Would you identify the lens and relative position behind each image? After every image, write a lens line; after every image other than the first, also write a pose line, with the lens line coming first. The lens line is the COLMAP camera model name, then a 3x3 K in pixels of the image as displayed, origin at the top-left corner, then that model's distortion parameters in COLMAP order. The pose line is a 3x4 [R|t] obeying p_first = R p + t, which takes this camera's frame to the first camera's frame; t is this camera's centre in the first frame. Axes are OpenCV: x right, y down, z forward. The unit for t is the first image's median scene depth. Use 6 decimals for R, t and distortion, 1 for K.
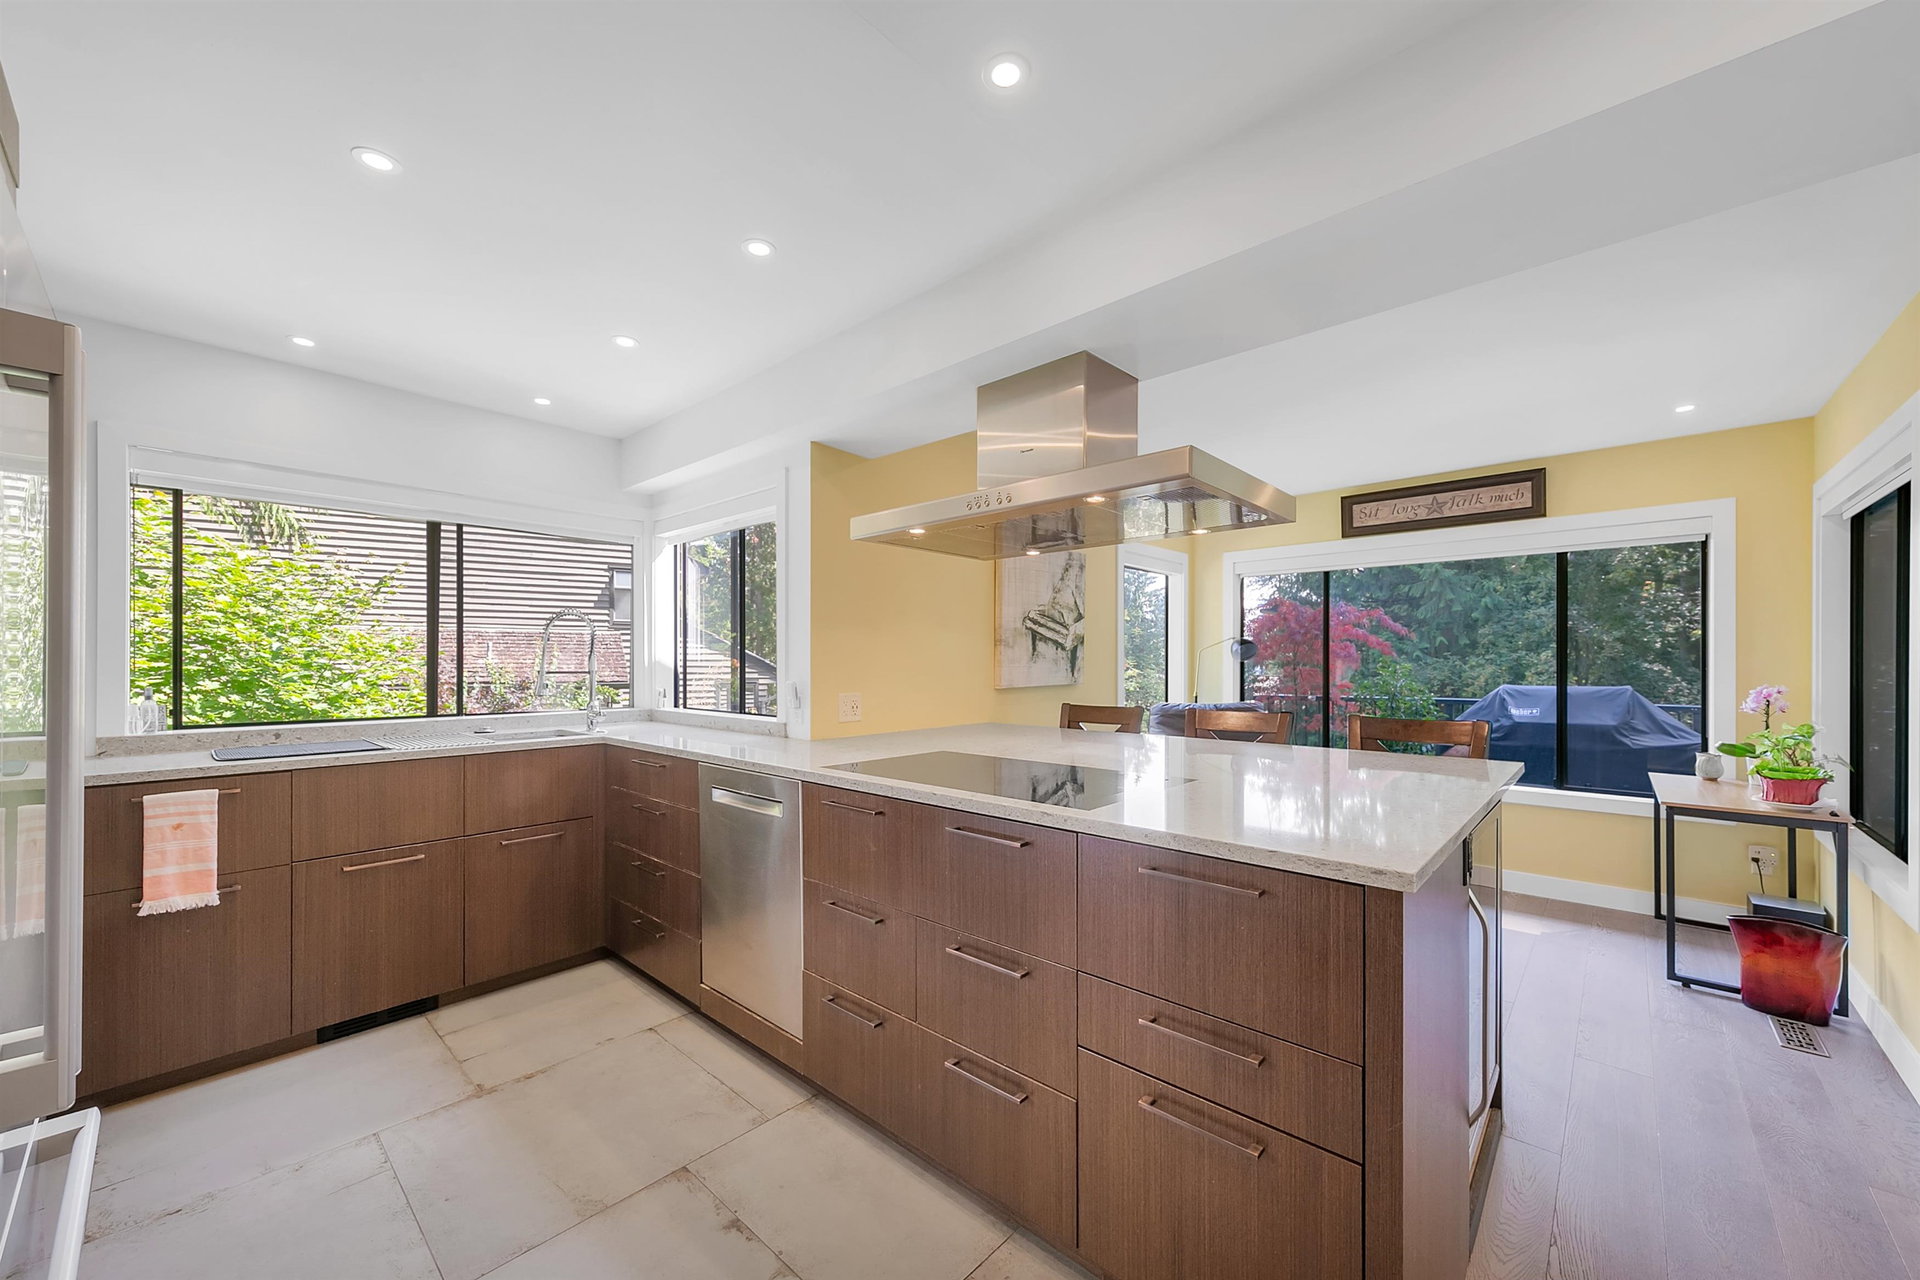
lens RADIAL K [[727.7, 0, 960.9], [0, 727.7, 654.7], [0, 0, 1]] dist [0.000007, 0.000001]
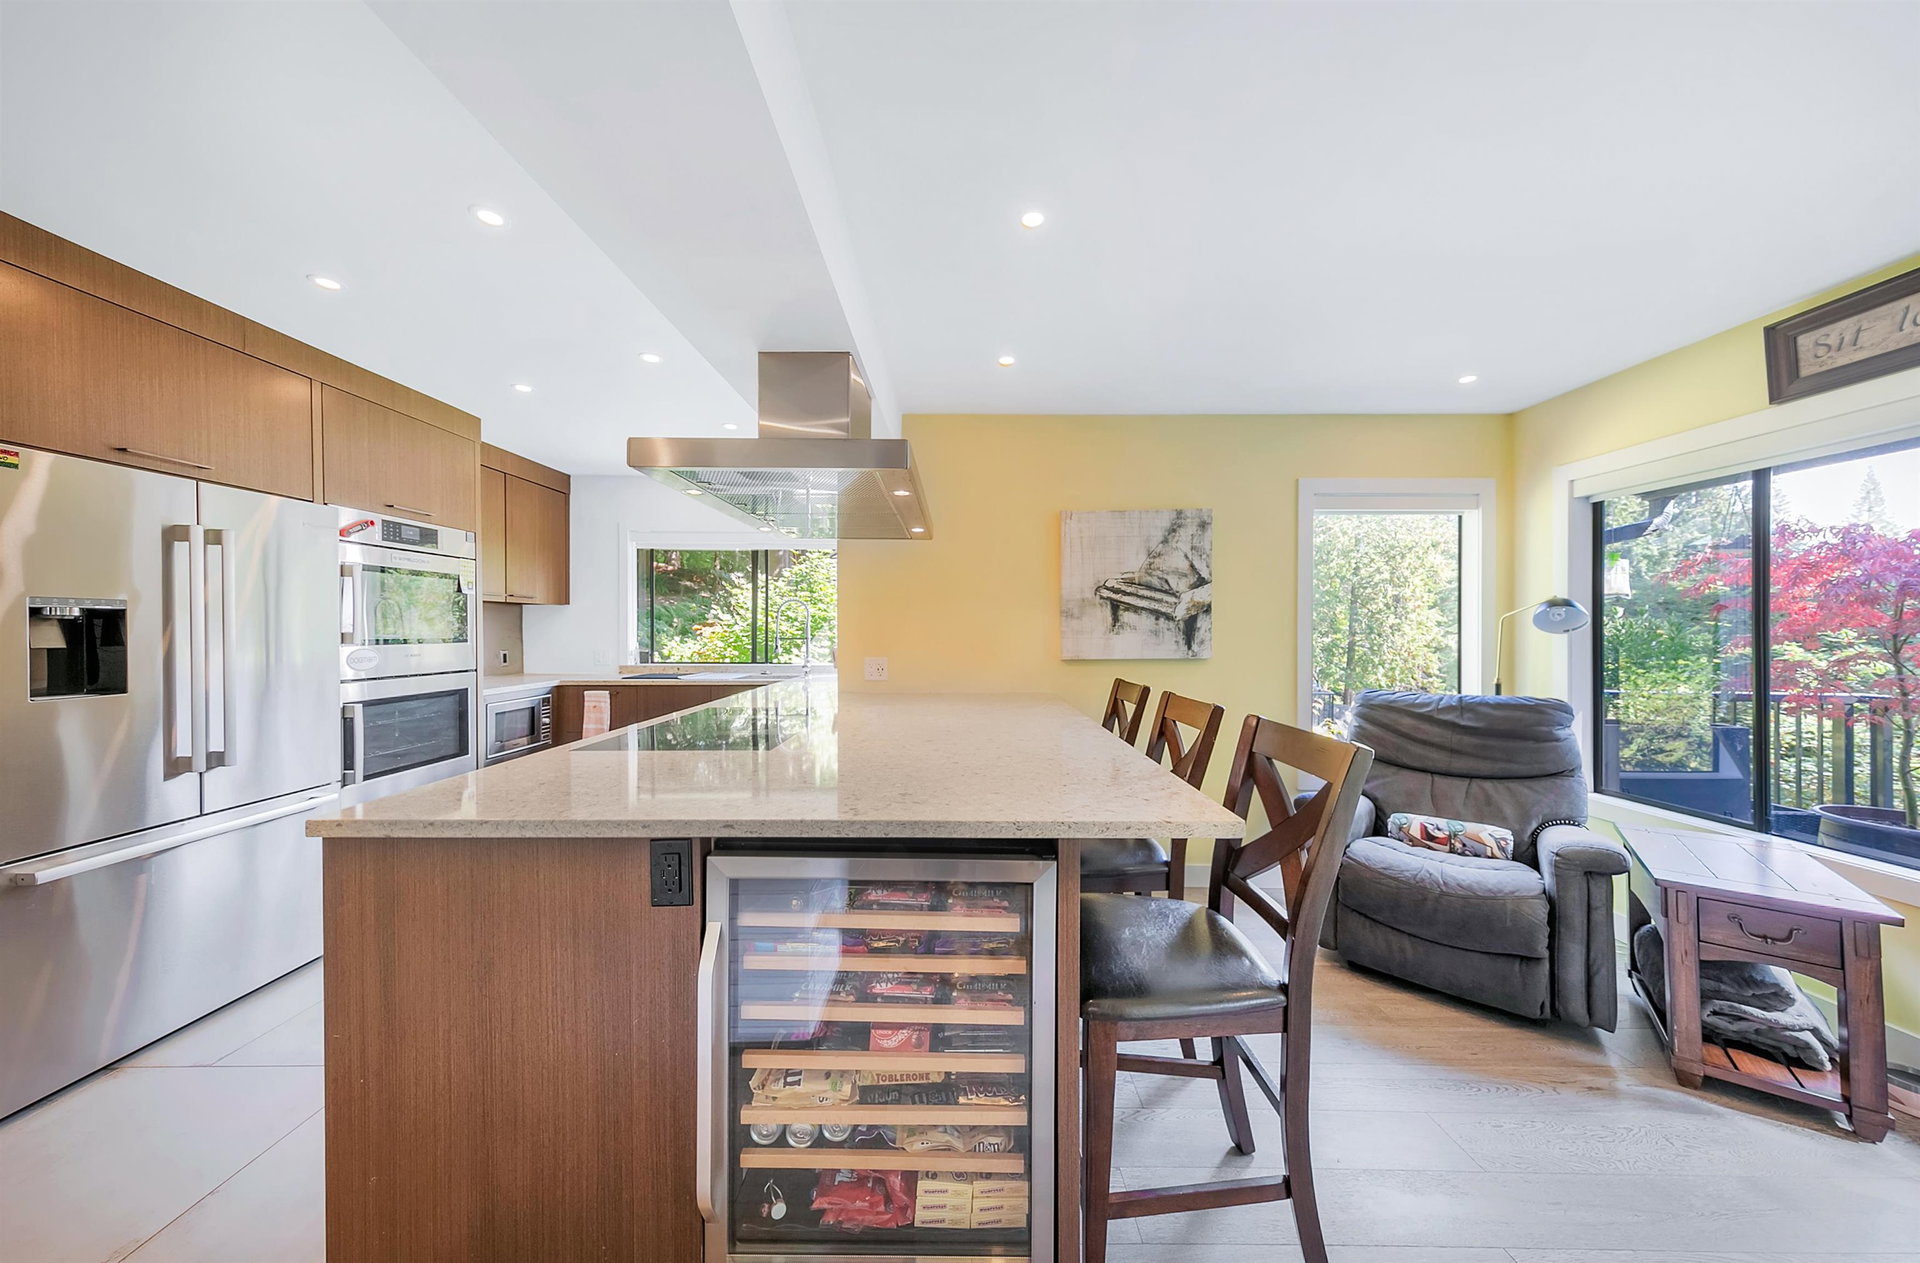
lens RADIAL K [[622.0, 0, 958.2], [0, 622.0, 626.7], [0, 0, 1]] dist [0.000198, -0.000008]
pose [[0.670310, -0.002344, -0.742077, 0.537912], [0.003764, 0.999993, 0.000242, 0.000473], [0.742072, -0.002956, 0.670314, 0.293222]]
